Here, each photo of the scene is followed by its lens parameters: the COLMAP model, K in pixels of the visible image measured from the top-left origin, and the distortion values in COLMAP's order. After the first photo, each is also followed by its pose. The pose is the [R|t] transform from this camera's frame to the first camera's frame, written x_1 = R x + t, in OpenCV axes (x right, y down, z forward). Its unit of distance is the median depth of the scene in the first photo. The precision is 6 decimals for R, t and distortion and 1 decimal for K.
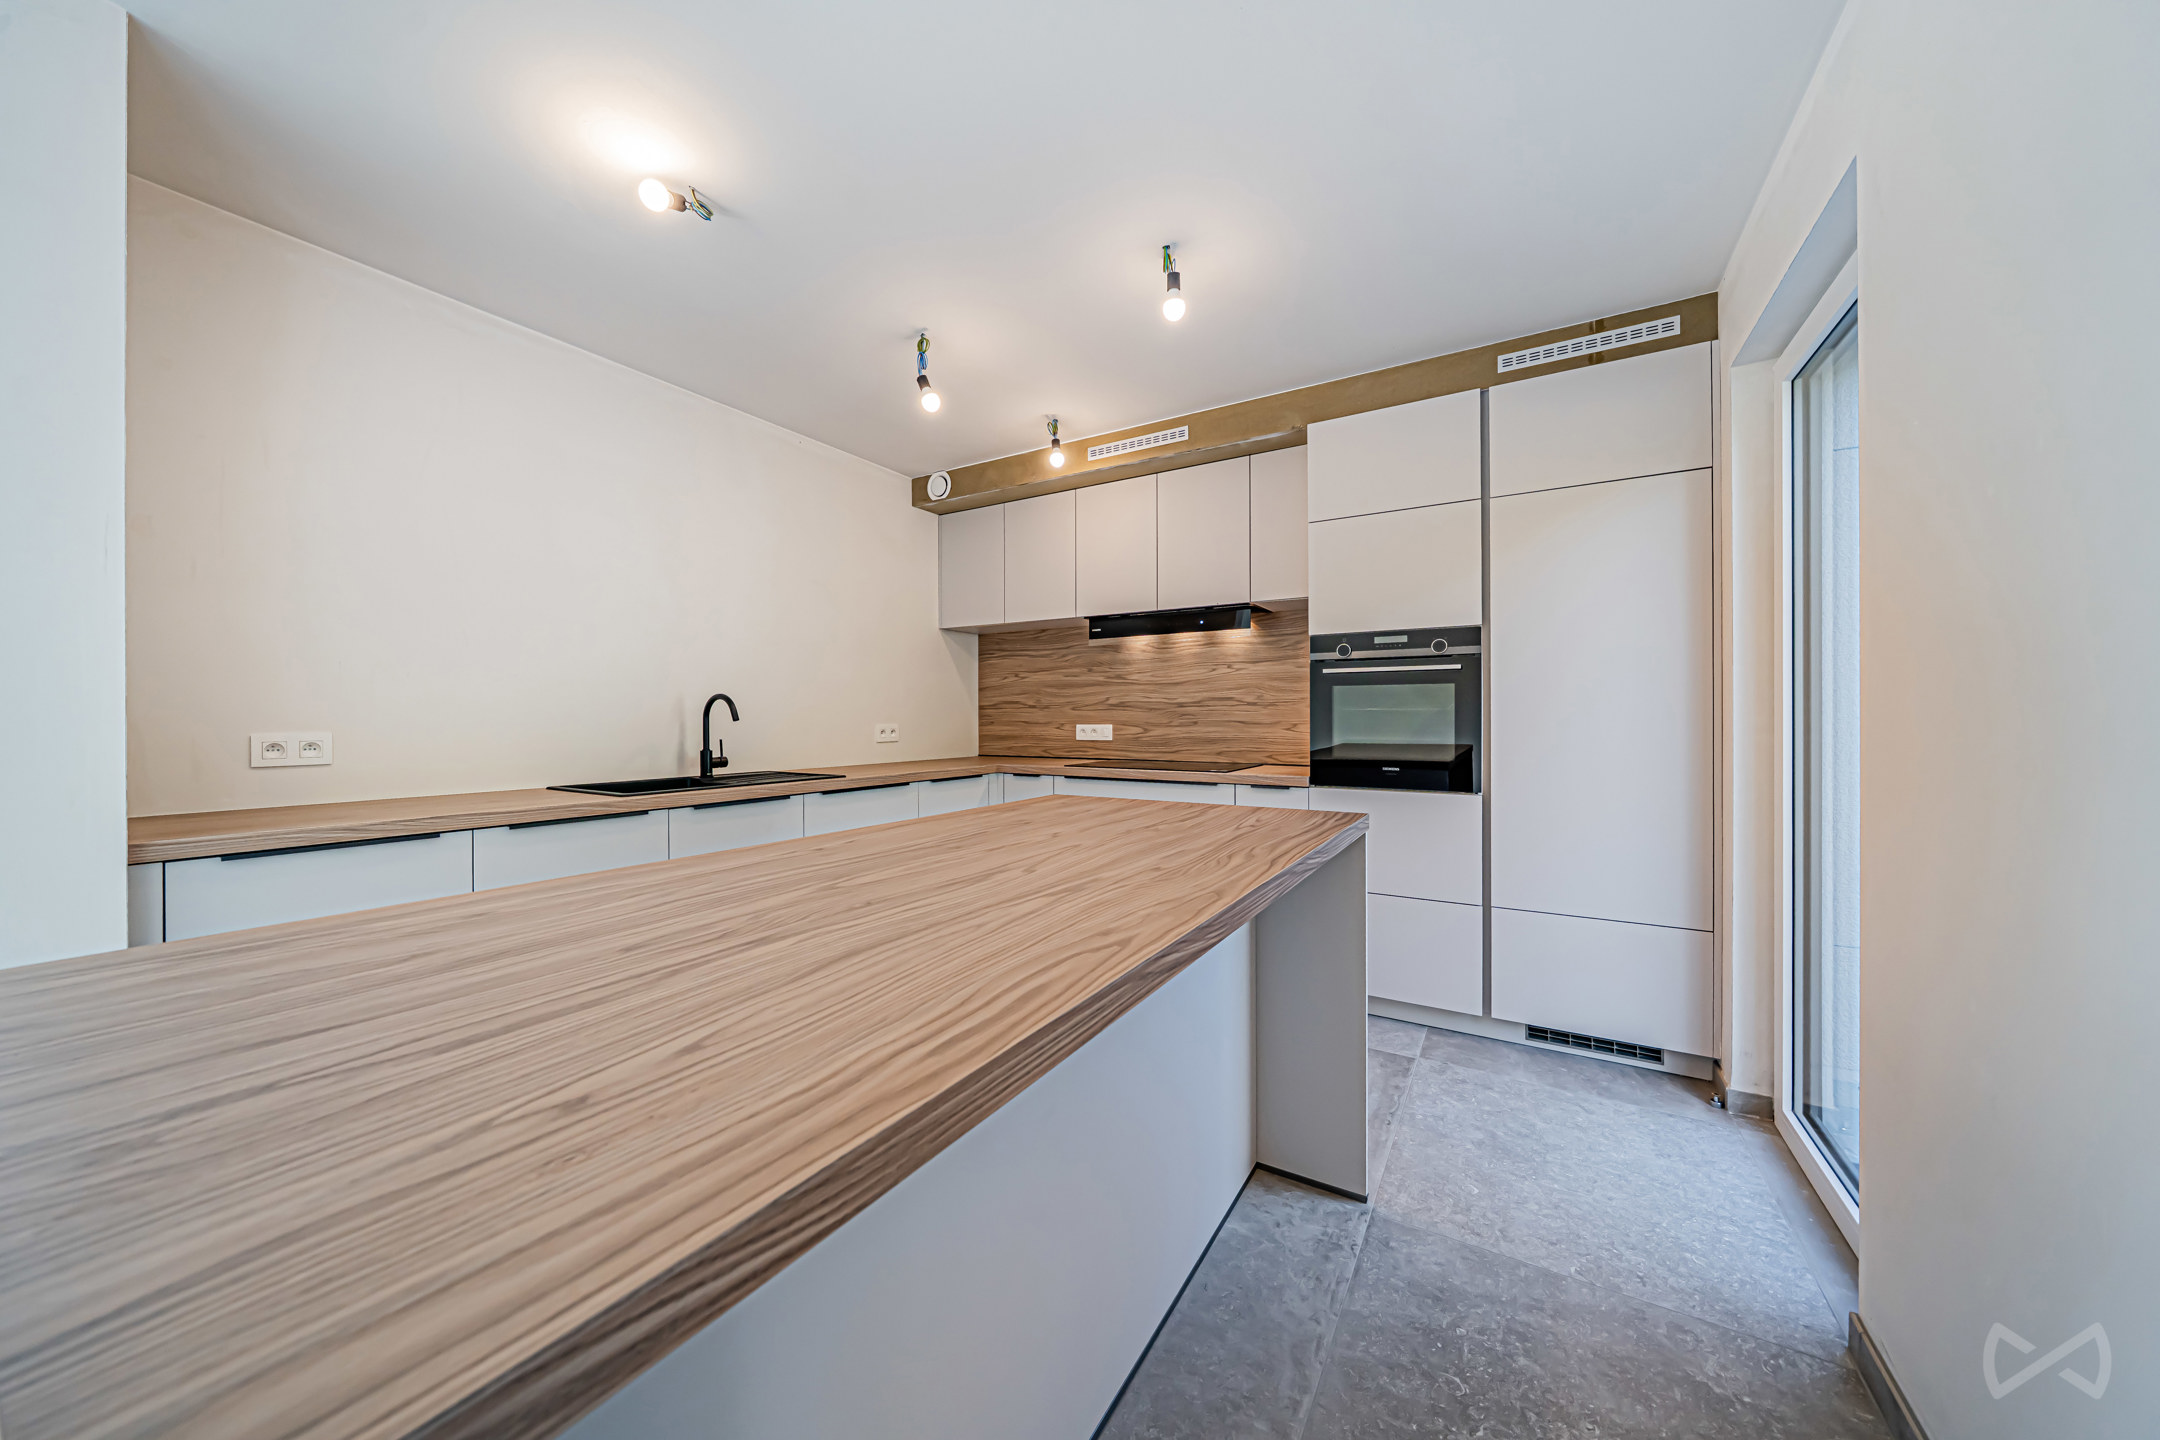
lens RADIAL K [[723.2, 0, 1075.4], [0, 723.2, 716.9], [0, 0, 1]] dist [-0.000377, -0.000015]
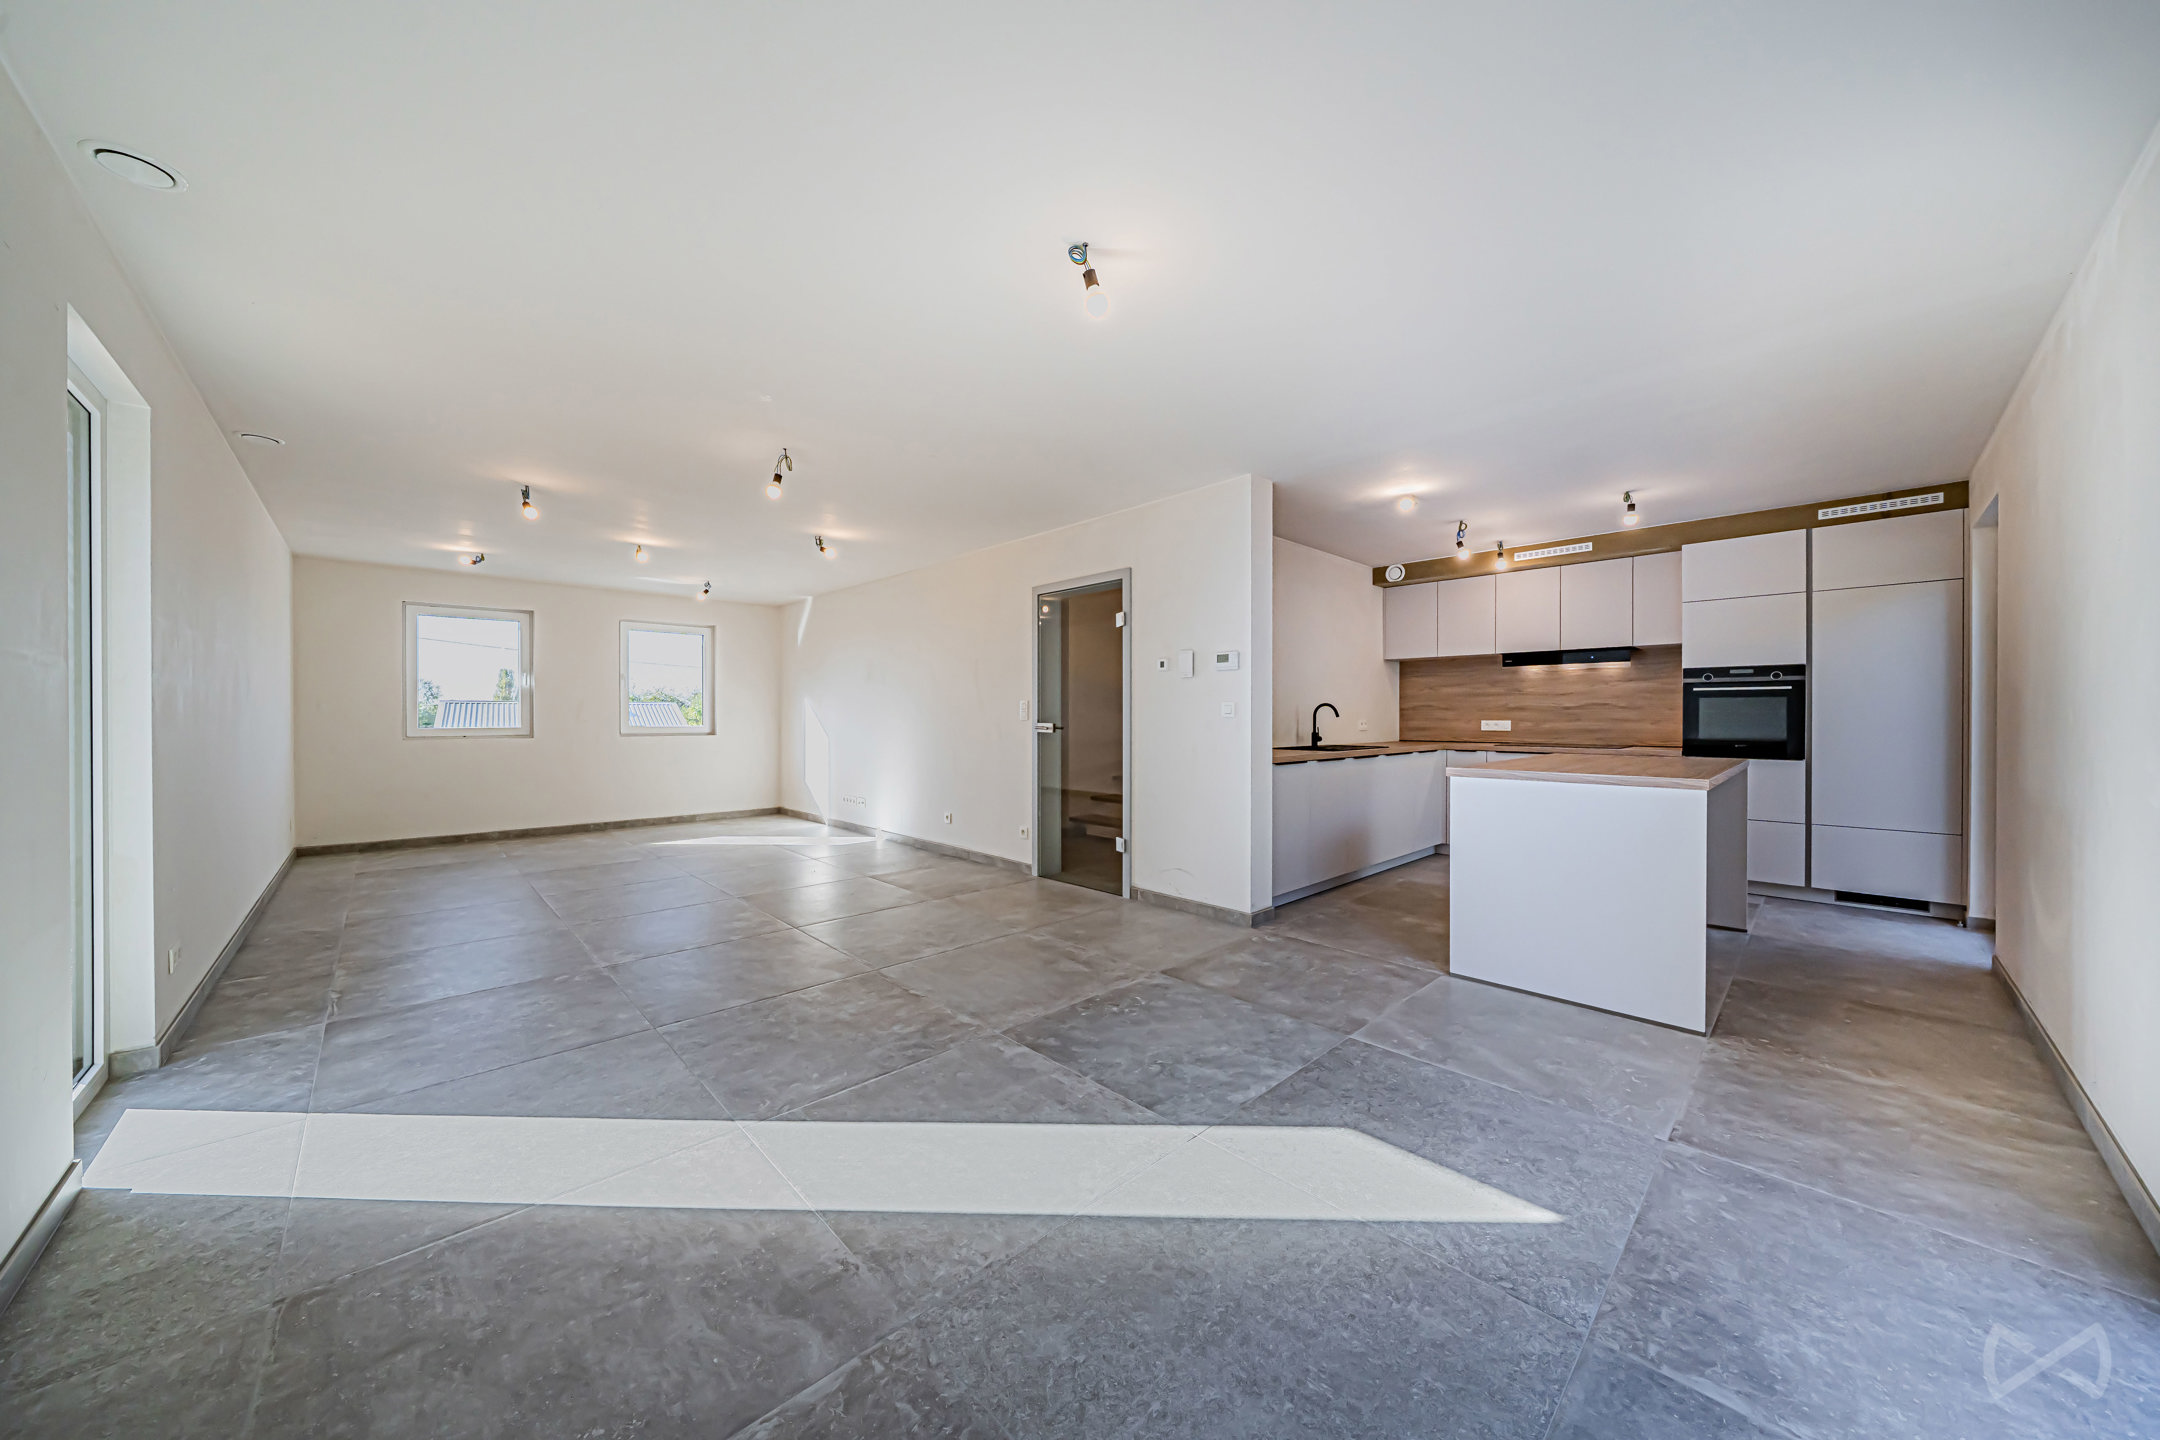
lens RADIAL K [[734.1, 0, 1069.4], [0, 734.1, 718.4], [0, 0, 1]] dist [-0.002445, -0.000152]
pose [[0.967713, 0.004587, -0.252013, -0.654698], [-0.003681, 0.999985, 0.004067, 0.004006], [0.252028, -0.003008, 0.967715, -1.063949]]
